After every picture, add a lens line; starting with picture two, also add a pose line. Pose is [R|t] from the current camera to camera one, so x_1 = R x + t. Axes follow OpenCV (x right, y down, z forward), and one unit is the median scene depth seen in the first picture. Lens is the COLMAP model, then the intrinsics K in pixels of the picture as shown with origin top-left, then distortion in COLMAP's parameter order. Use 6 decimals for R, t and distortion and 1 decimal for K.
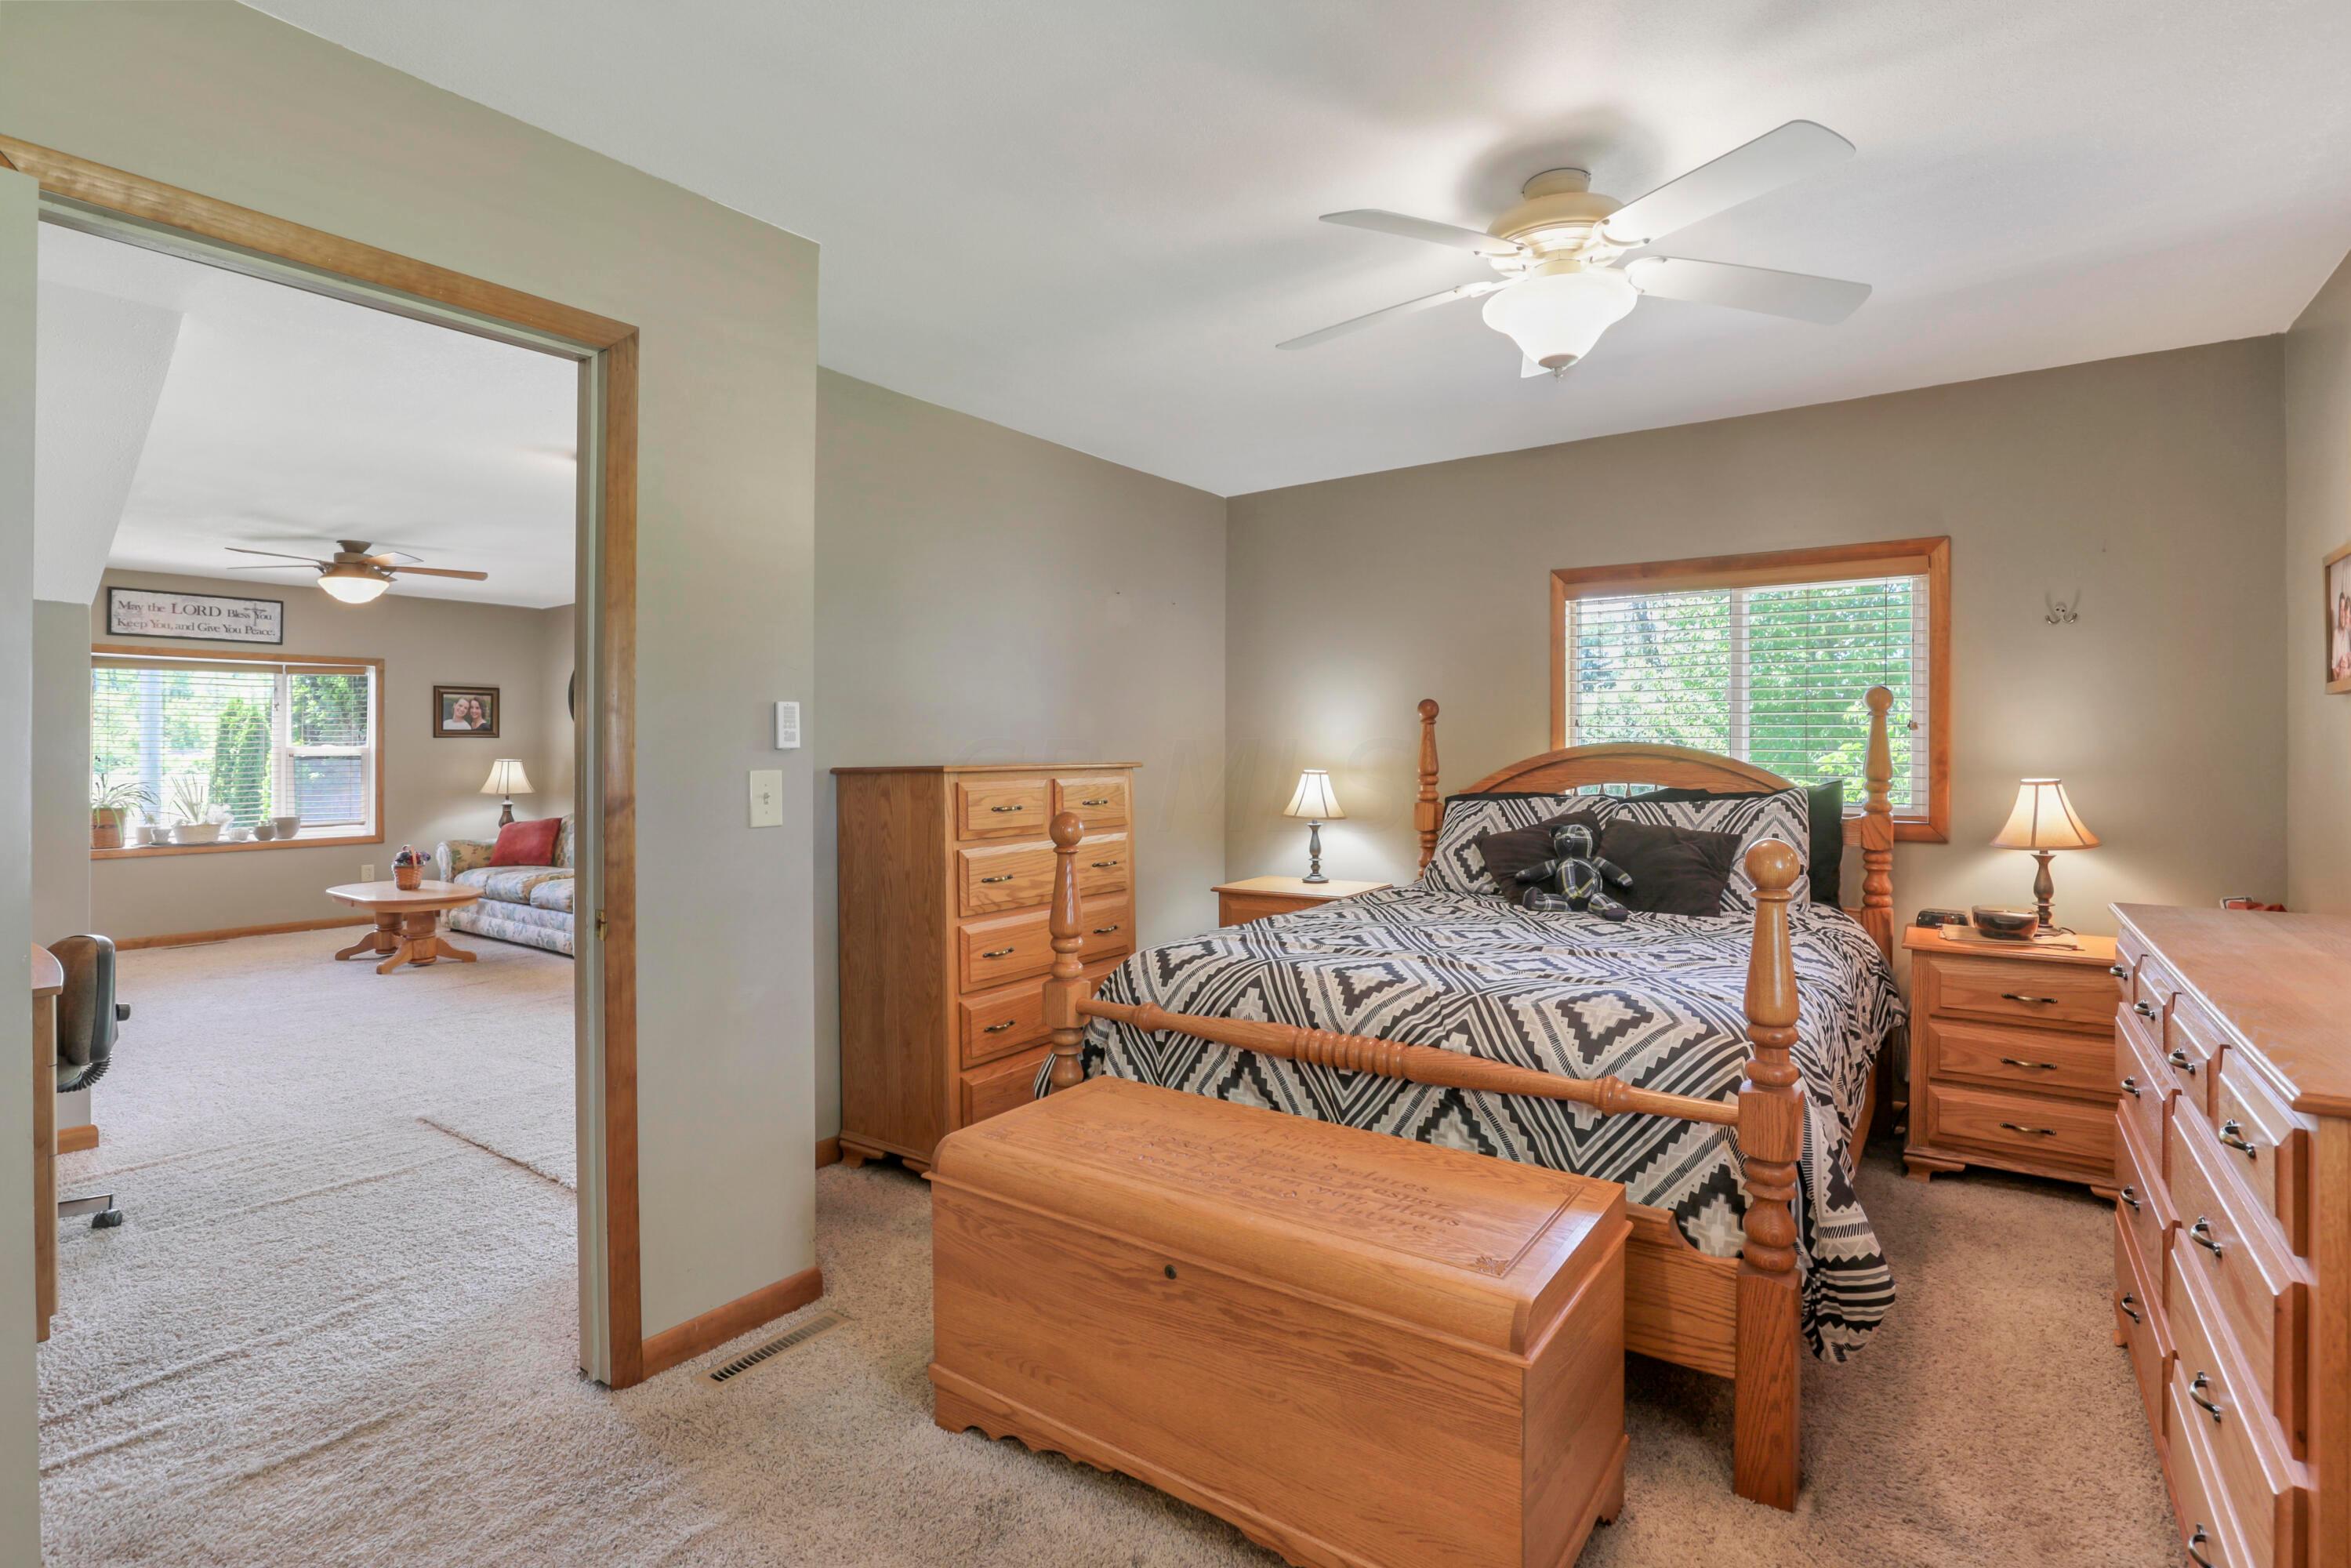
lens RADIAL K [[1139.0, 0, 1169.3], [0, 1139.0, 746.3], [0, 0, 1]] dist [-0.000105, 0.009120]
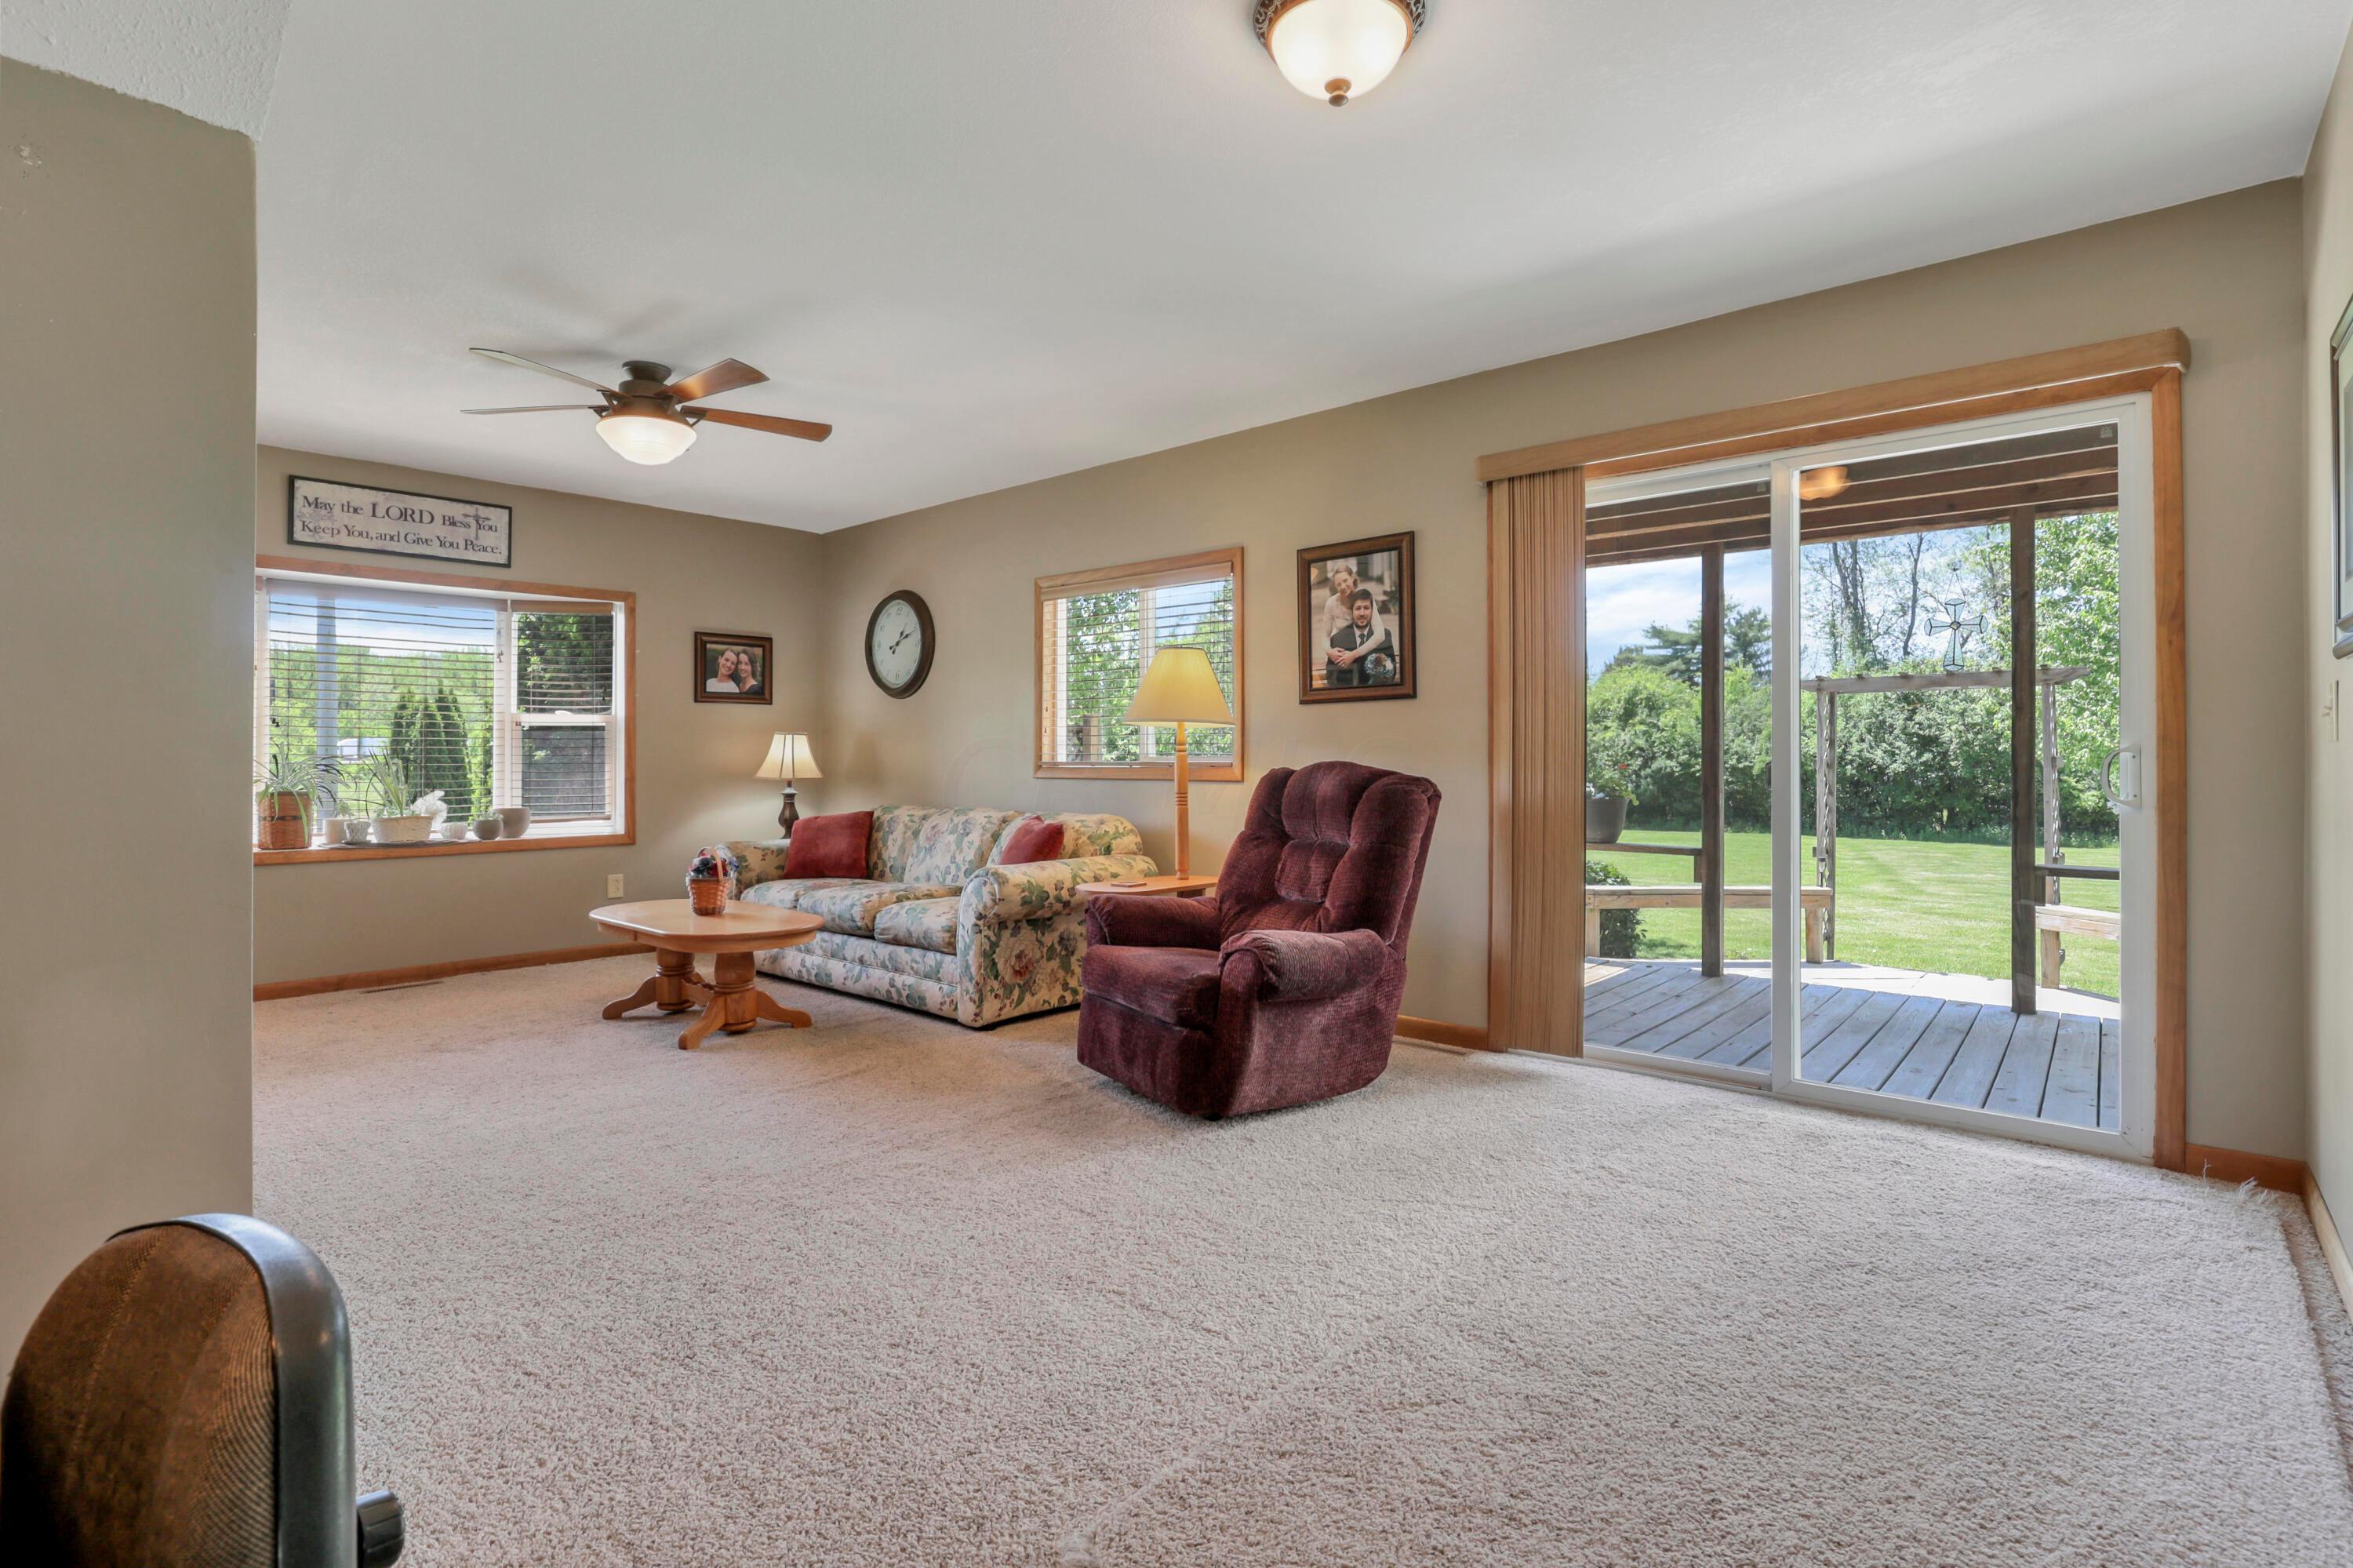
lens RADIAL K [[1147.1, 0, 1182.2], [0, 1147.1, 757.8], [0, 0, 1]] dist [0.001682, -0.000084]
pose [[0.996405, -0.000688, -0.084718, -0.297567], [0.000741, 1.000000, 0.000598, 0.030841], [0.084717, -0.000659, 0.996405, 0.320188]]
